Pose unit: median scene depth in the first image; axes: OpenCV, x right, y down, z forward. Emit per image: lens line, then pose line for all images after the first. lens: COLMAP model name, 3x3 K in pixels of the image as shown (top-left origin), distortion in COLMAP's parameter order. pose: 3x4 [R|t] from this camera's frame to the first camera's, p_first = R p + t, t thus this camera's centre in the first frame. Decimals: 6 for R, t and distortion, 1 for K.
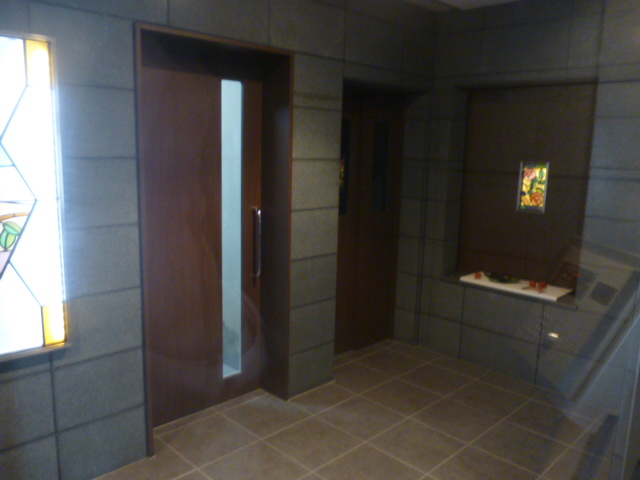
lens RADIAL K [[533.3, 0, 320.5], [0, 533.3, 238.5], [0, 0, 1]] dist [-0.010688, -0.011499]
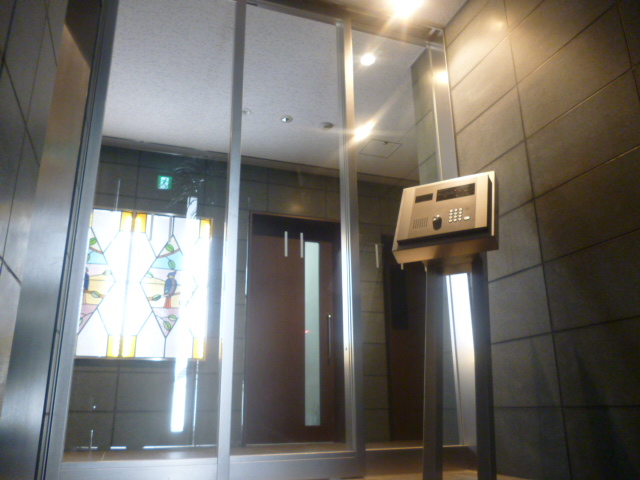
lens RADIAL K [[533.3, 0, 319.5], [0, 533.3, 240.9], [0, 0, 1]] dist [-0.010688, -0.011499]
pose [[0.906891, -0.160312, -0.389677, 0.512625], [-0.034838, 0.893104, -0.448499, 0.466199], [0.419922, 0.420315, 0.804363, -0.404467]]
